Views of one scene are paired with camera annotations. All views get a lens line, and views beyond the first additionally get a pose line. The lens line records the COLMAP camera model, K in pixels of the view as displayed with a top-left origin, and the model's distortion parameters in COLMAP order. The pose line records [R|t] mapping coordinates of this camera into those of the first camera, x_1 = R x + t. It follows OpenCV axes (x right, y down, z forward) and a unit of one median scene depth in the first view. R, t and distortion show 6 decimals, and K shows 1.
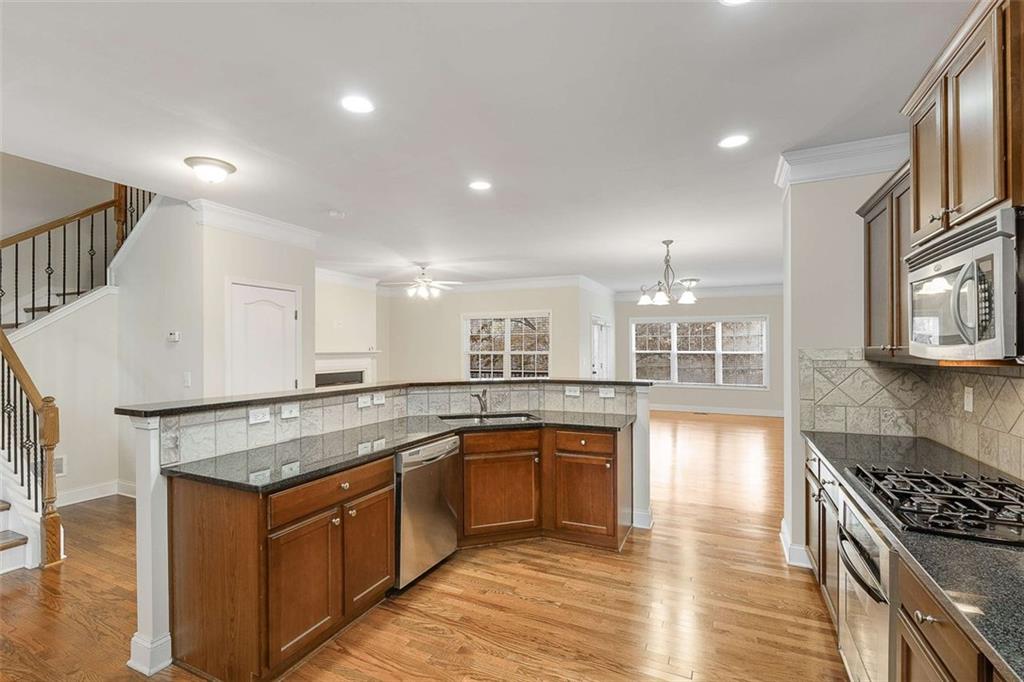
lens RADIAL K [[464.8, 0, 497.7], [0, 464.8, 343.1], [0, 0, 1]] dist [-0.001389, -0.000064]
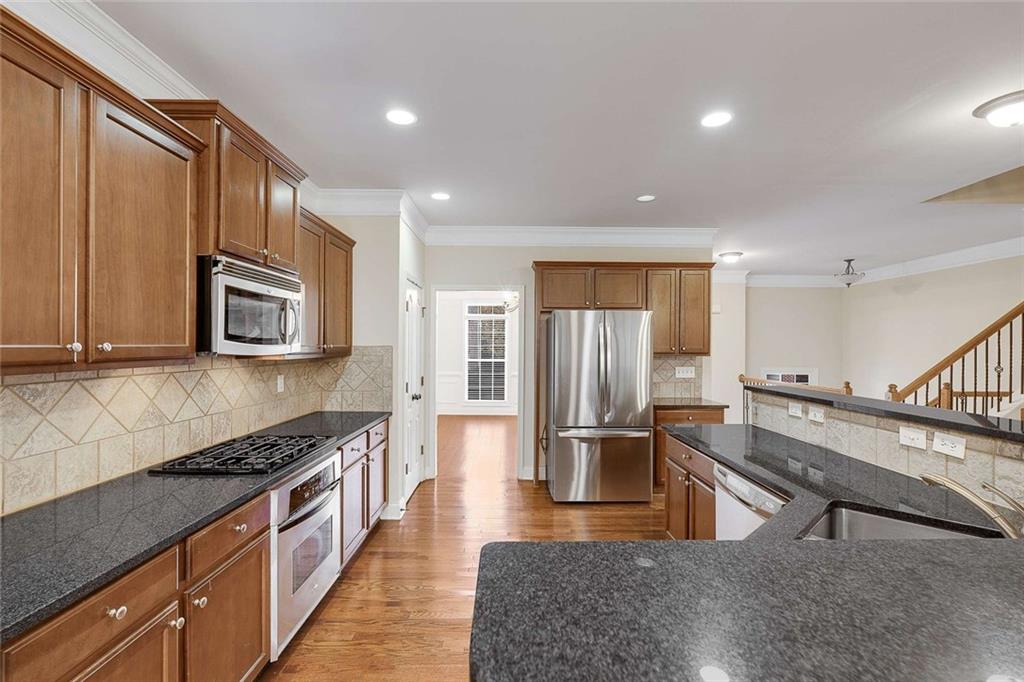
lens RADIAL K [[464.8, 0, 521.5], [0, 464.8, 344.1], [0, 0, 1]] dist [-0.001389, -0.000064]
pose [[-0.881828, -0.000847, -0.471571, 0.278464], [0.005335, 0.999916, -0.011772, 0.005814], [0.471542, -0.012897, -0.881749, 0.811205]]
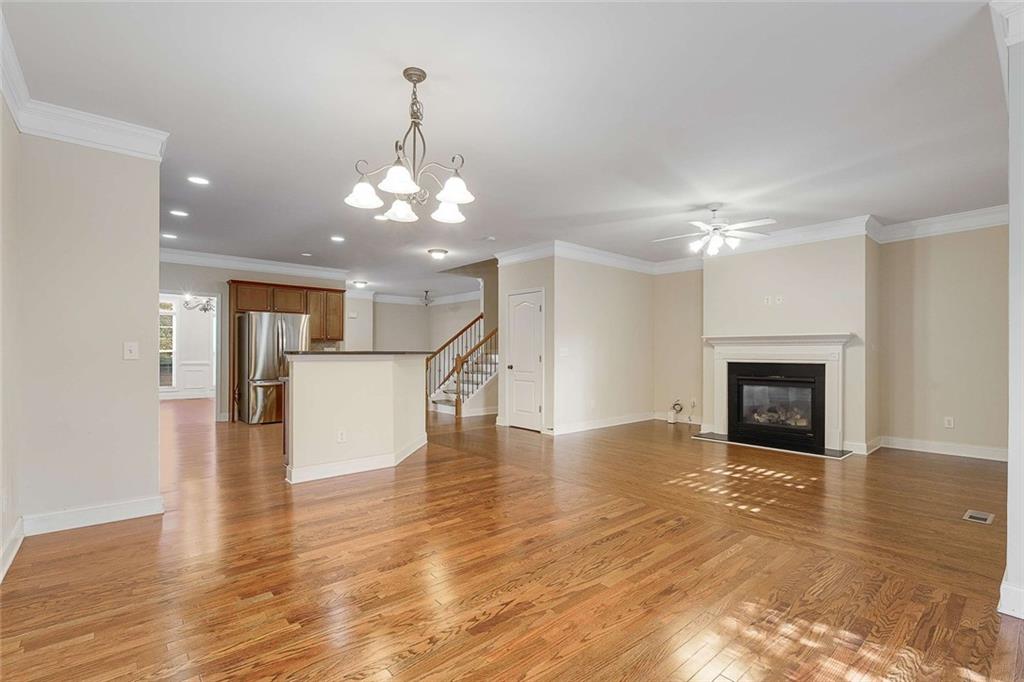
lens RADIAL K [[456.1, 0, 514.7], [0, 456.1, 350.8], [0, 0, 1]] dist [-0.005903, 0.000819]
pose [[-0.369684, 0.002684, -0.929154, 0.793321], [0.010202, 0.999947, -0.001170, 0.061651], [0.929101, -0.009912, -0.369692, 1.334824]]
